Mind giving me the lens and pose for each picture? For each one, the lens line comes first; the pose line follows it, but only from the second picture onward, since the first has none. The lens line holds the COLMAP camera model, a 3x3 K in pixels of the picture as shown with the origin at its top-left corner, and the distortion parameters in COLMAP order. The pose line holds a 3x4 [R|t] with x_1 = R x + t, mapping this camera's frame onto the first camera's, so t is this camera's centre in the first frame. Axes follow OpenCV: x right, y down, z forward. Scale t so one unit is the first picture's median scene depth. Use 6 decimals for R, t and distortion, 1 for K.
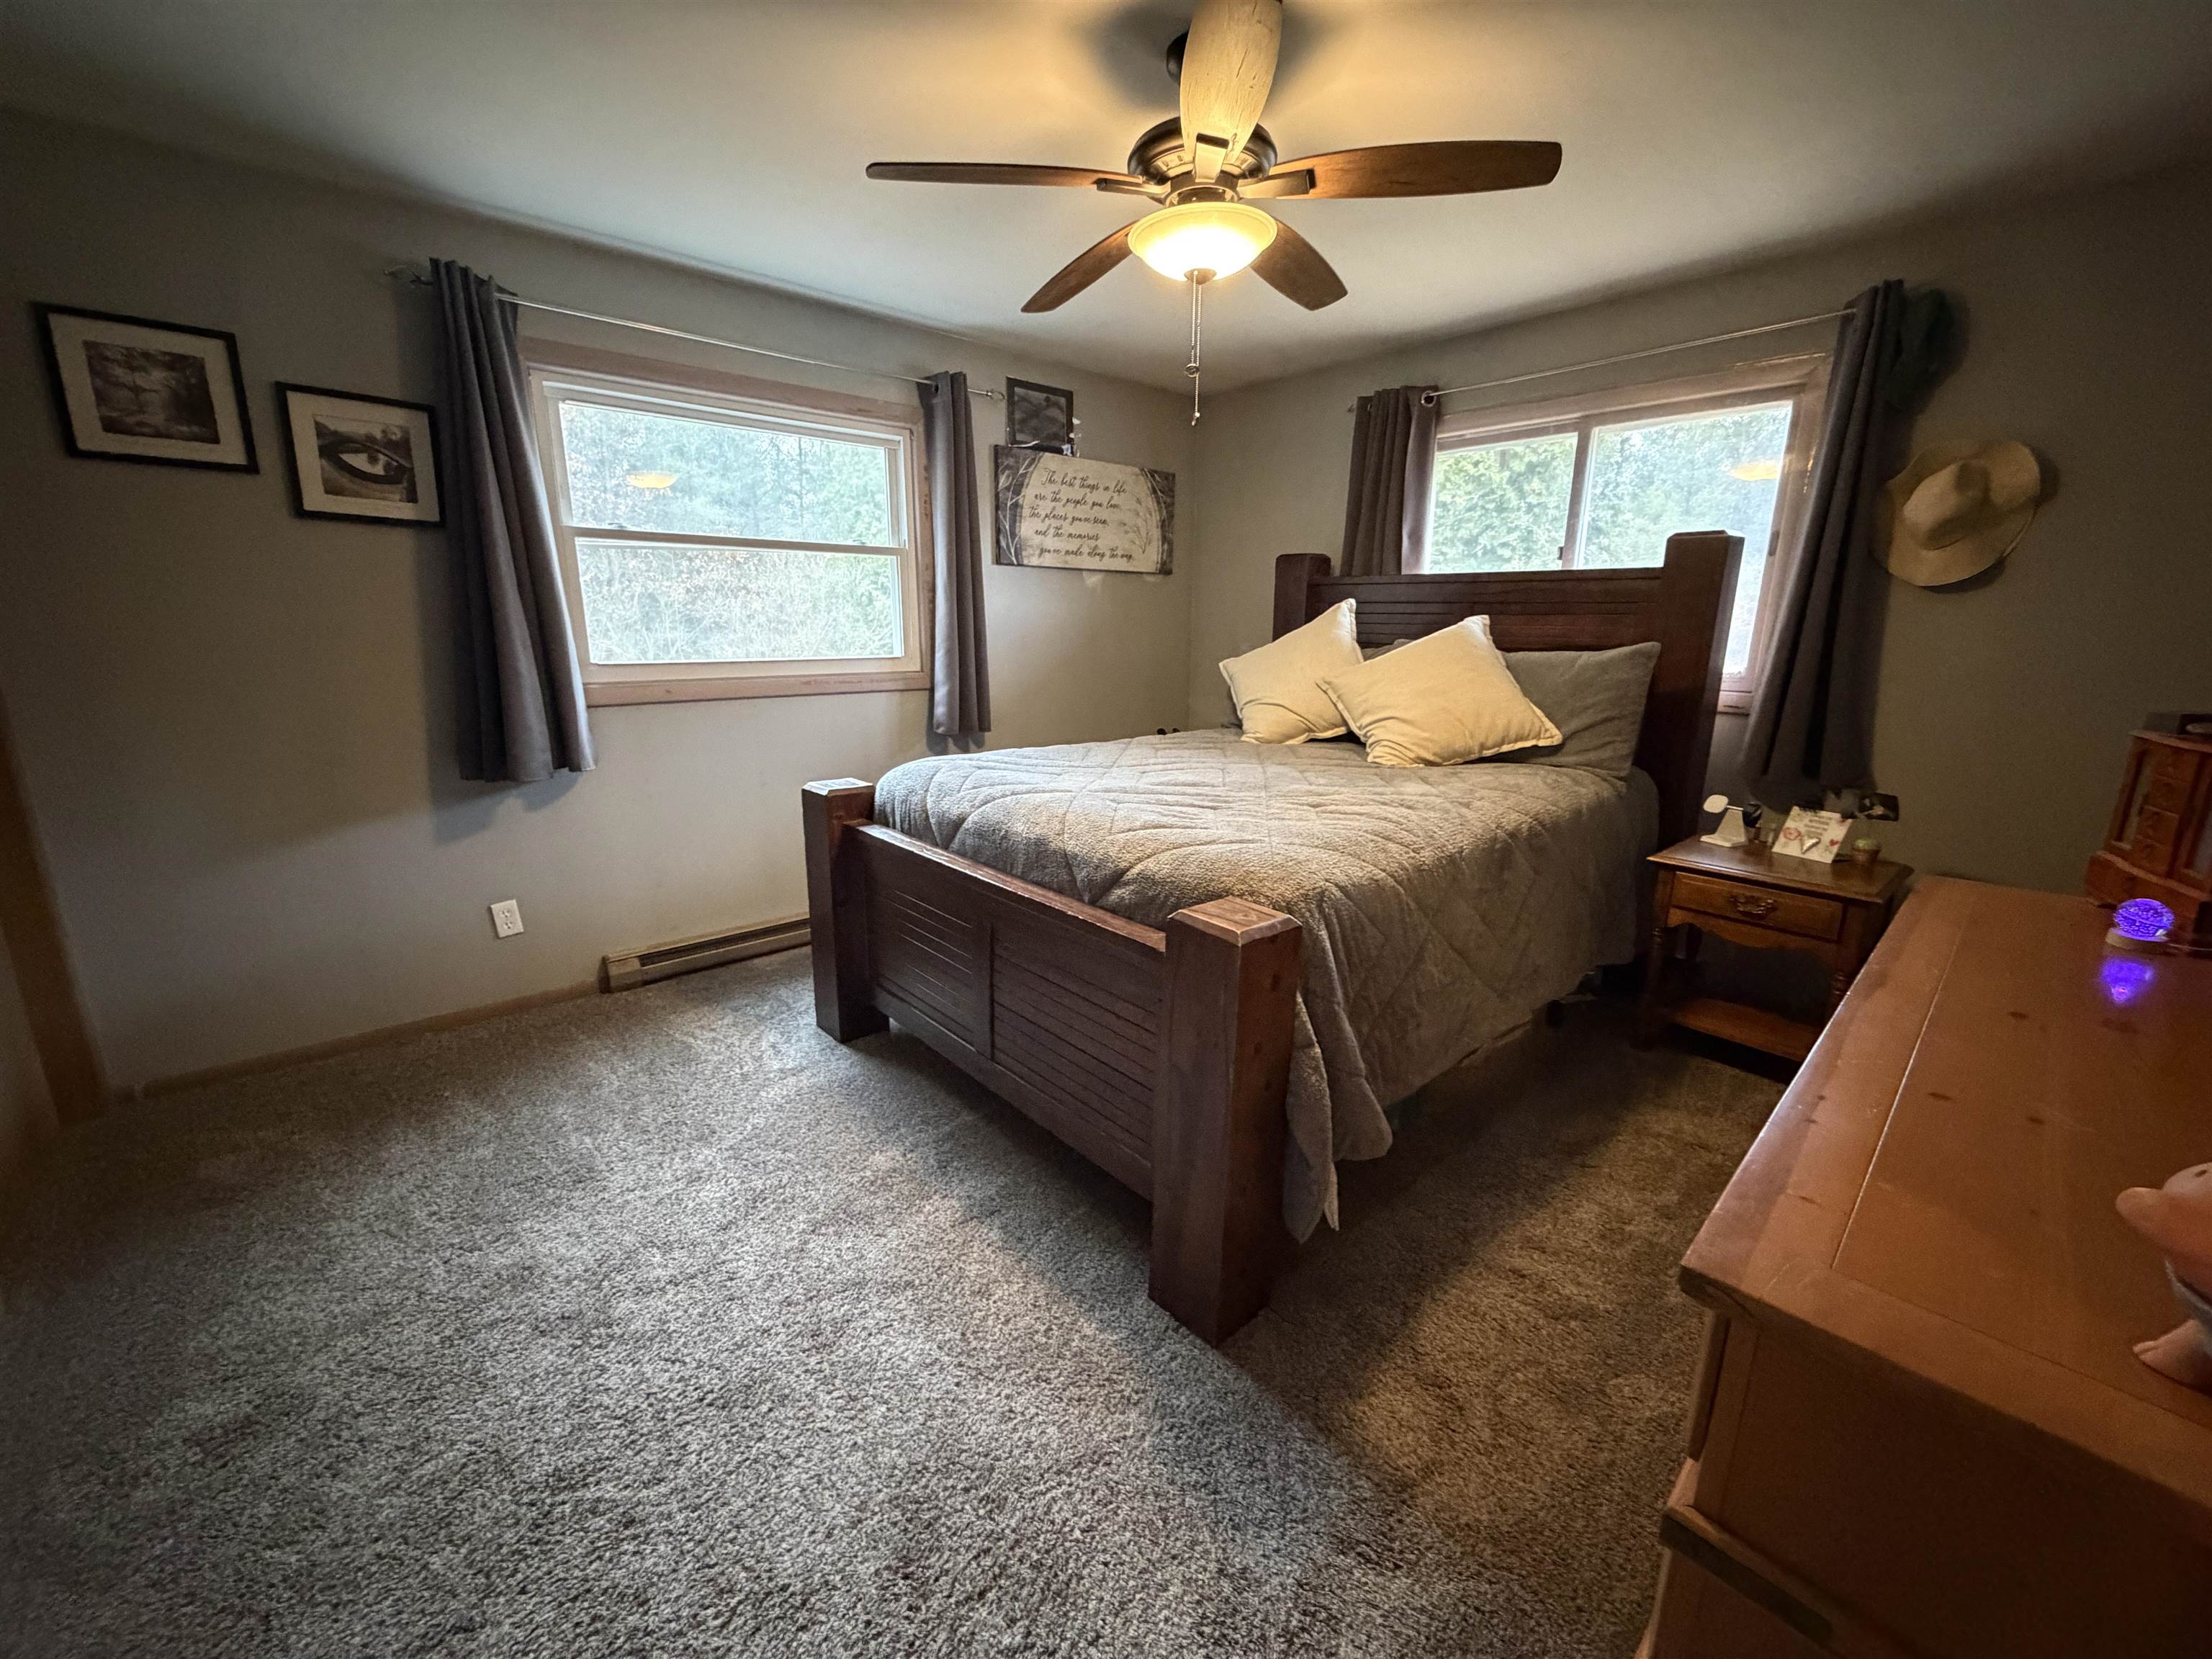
lens RADIAL K [[880.3, 0, 1108.7], [0, 880.3, 825.1], [0, 0, 1]] dist [-0.000970, 0.000383]
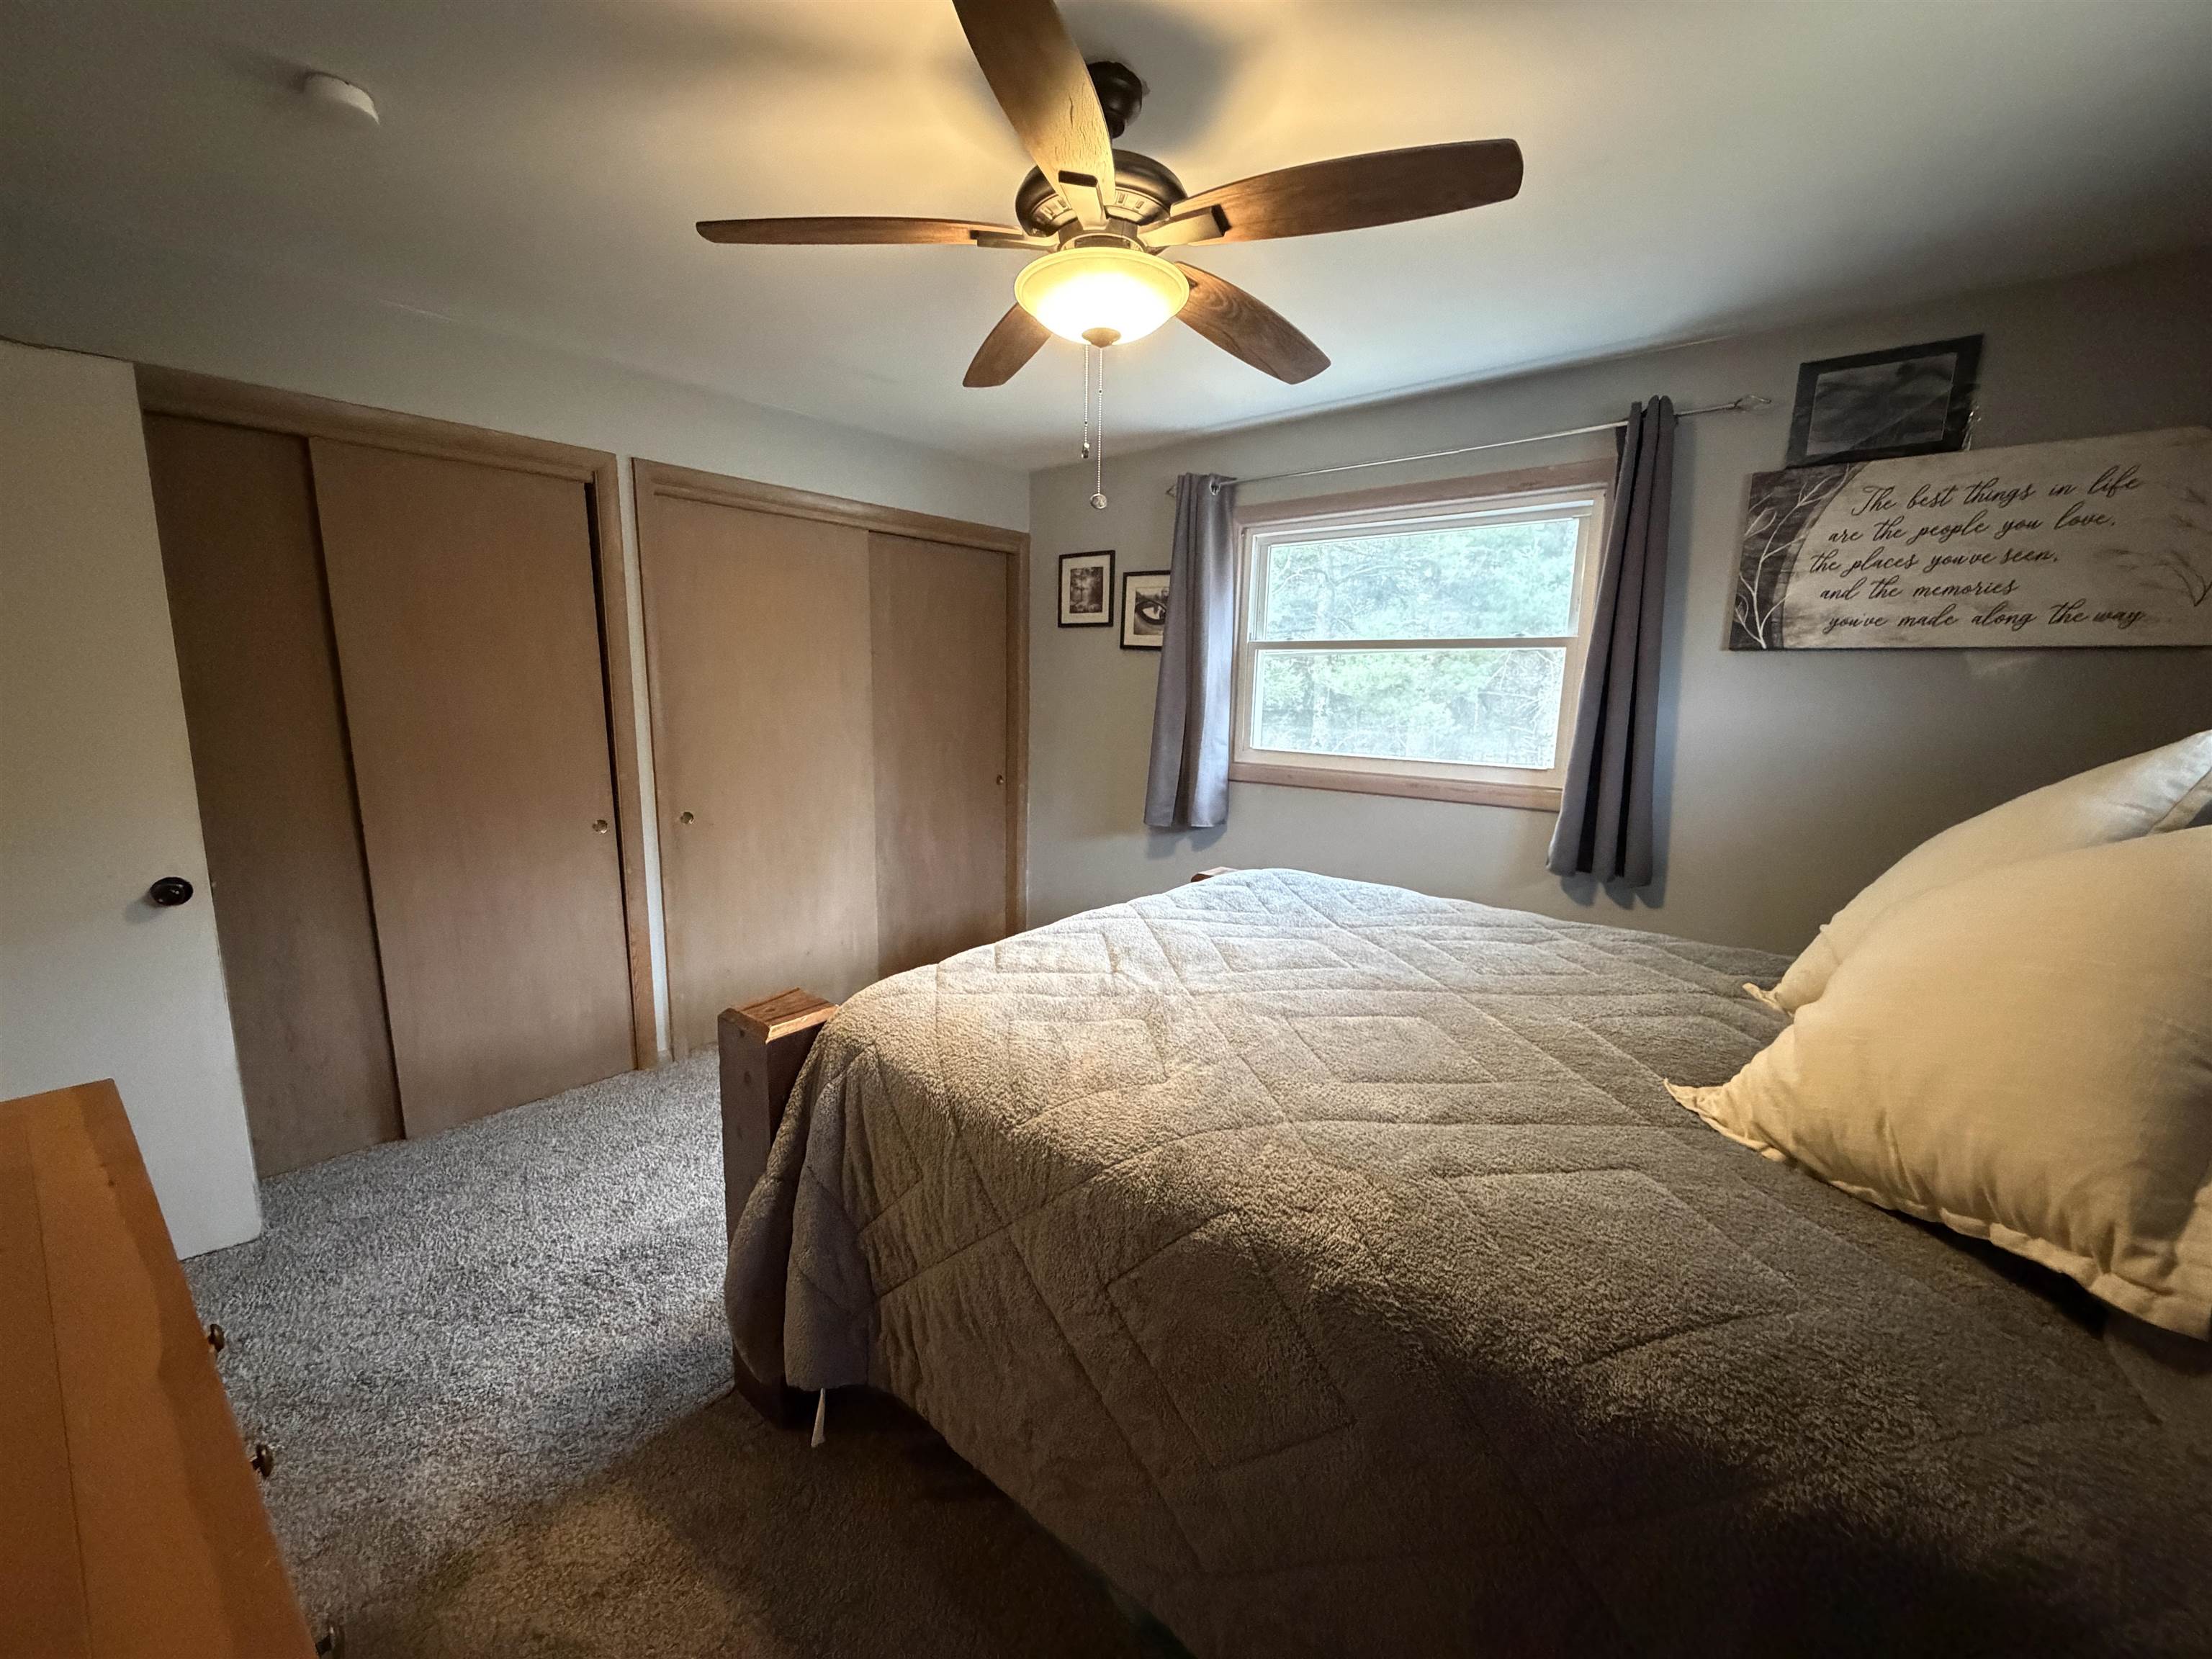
lens RADIAL K [[880.3, 0, 1106.9], [0, 880.3, 829.7], [0, 0, 1]] dist [-0.000970, 0.000383]
pose [[0.154446, 0.155515, -0.975685, 0.492541], [-0.244768, 0.962772, 0.114712, -0.130093], [0.957202, 0.221100, 0.186761, 0.468938]]
